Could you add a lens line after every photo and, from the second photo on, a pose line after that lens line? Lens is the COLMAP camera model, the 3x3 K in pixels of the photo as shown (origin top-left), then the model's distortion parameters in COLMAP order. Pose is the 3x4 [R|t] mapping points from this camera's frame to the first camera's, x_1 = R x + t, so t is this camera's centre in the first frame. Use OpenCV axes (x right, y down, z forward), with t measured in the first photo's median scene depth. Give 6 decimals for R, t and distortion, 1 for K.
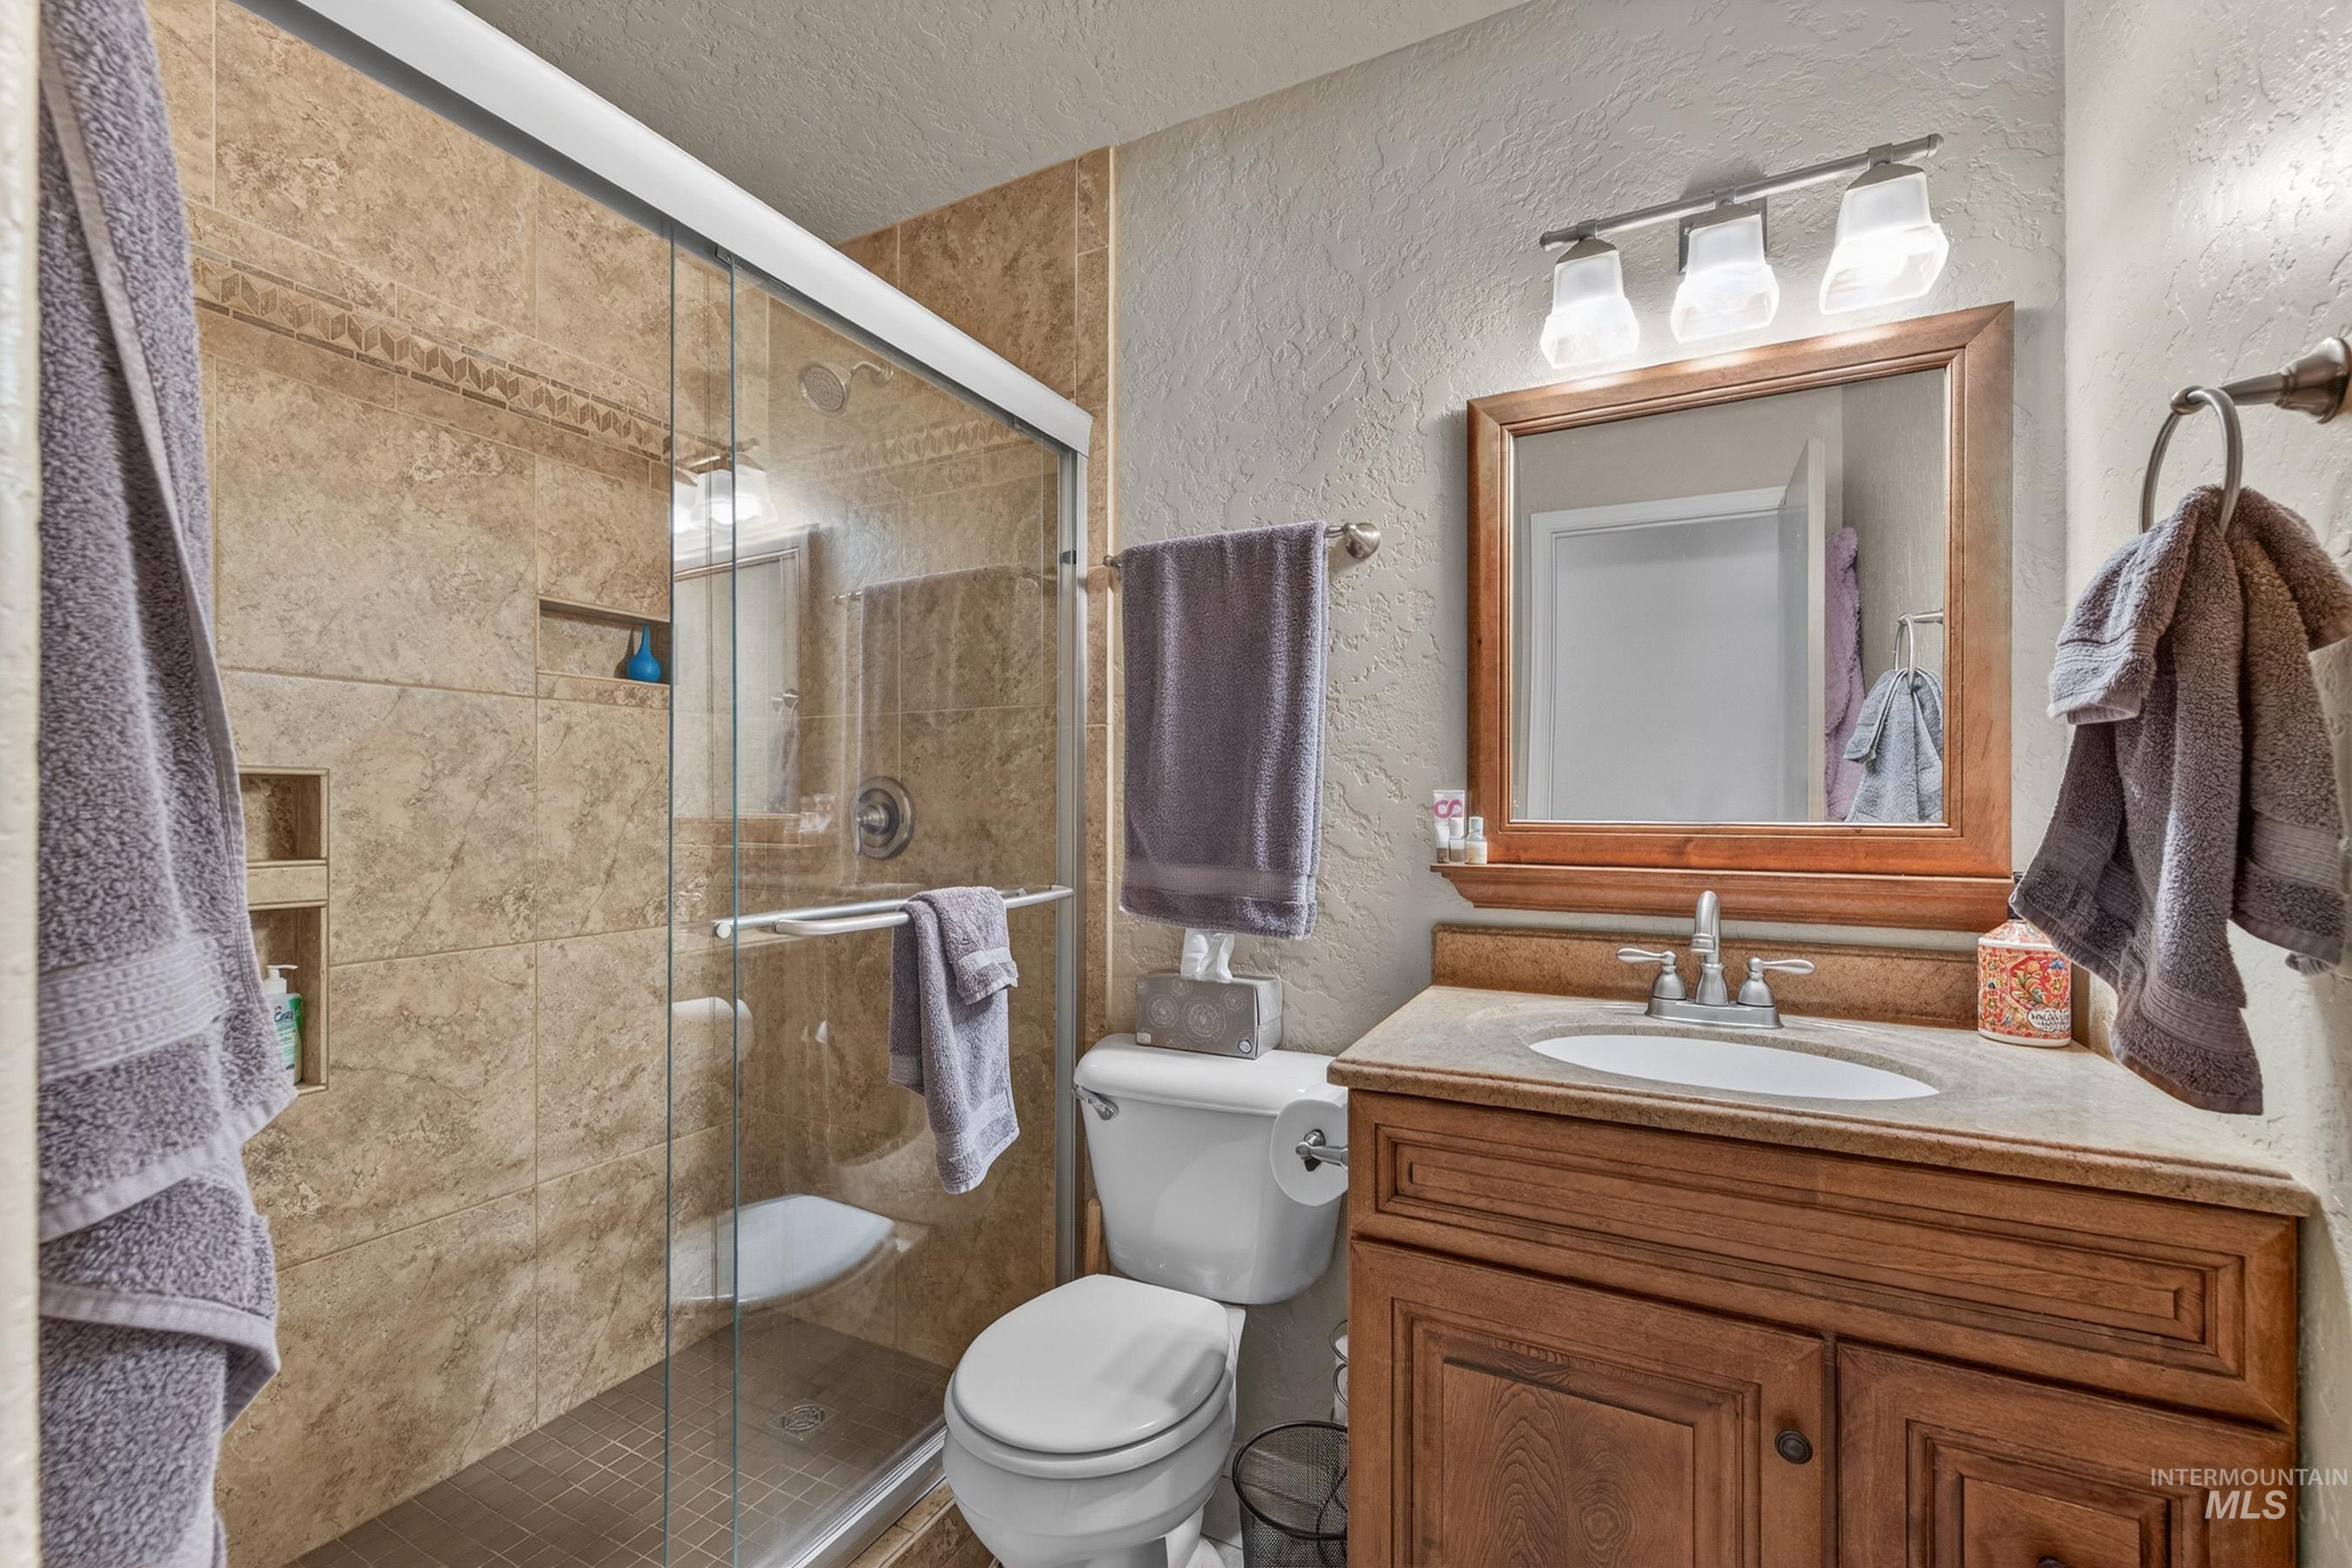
lens RADIAL K [[988.7, 0, 1180.4], [0, 988.7, 808.1], [0, 0, 1]] dist [-0.002484, -0.001304]
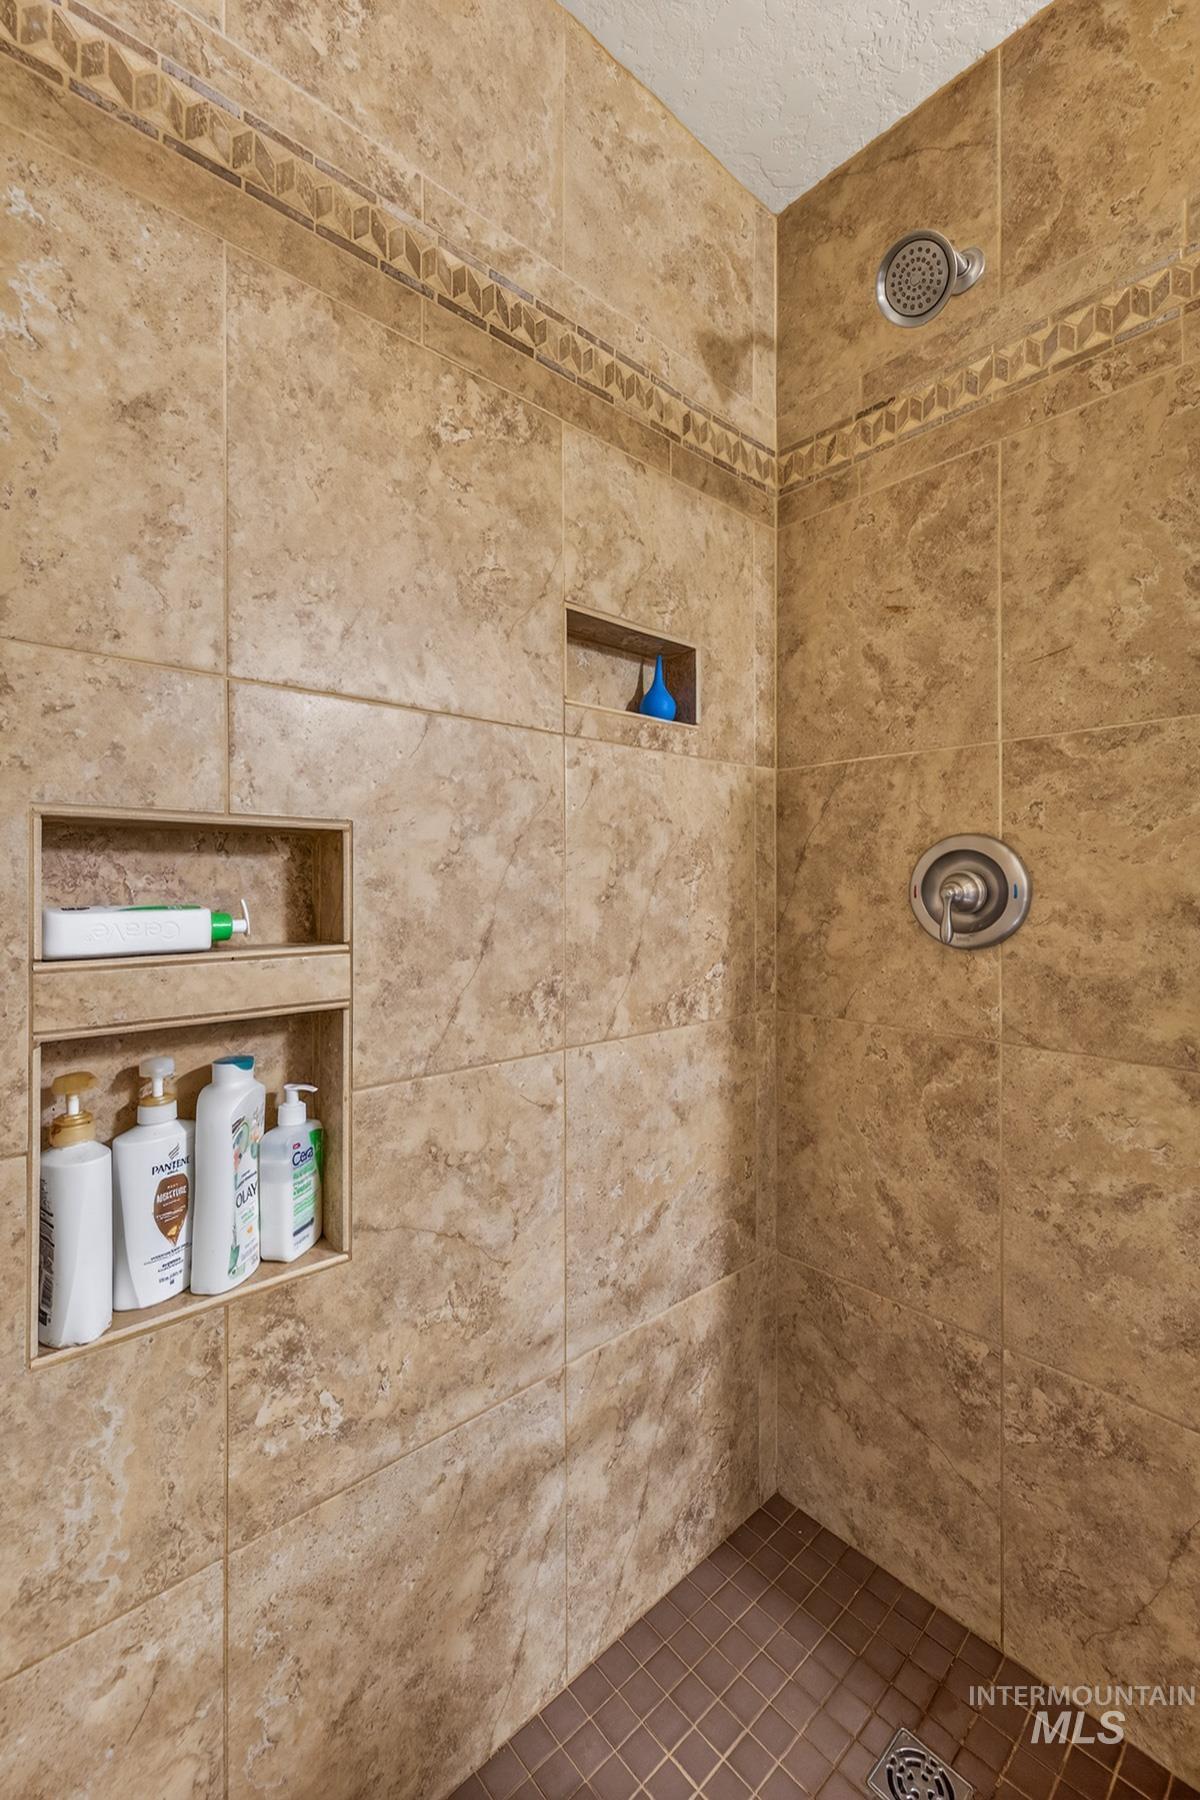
lens RADIAL K [[756.7, 0, 598.2], [0, 756.7, 886.7], [0, 0, 1]] dist [-0.002484, -0.001304]
pose [[0.930765, -0.000778, -0.365616, -0.432597], [0.000897, 1.000000, 0.000155, 0.007951], [0.365616, -0.000472, 0.930766, 0.482117]]
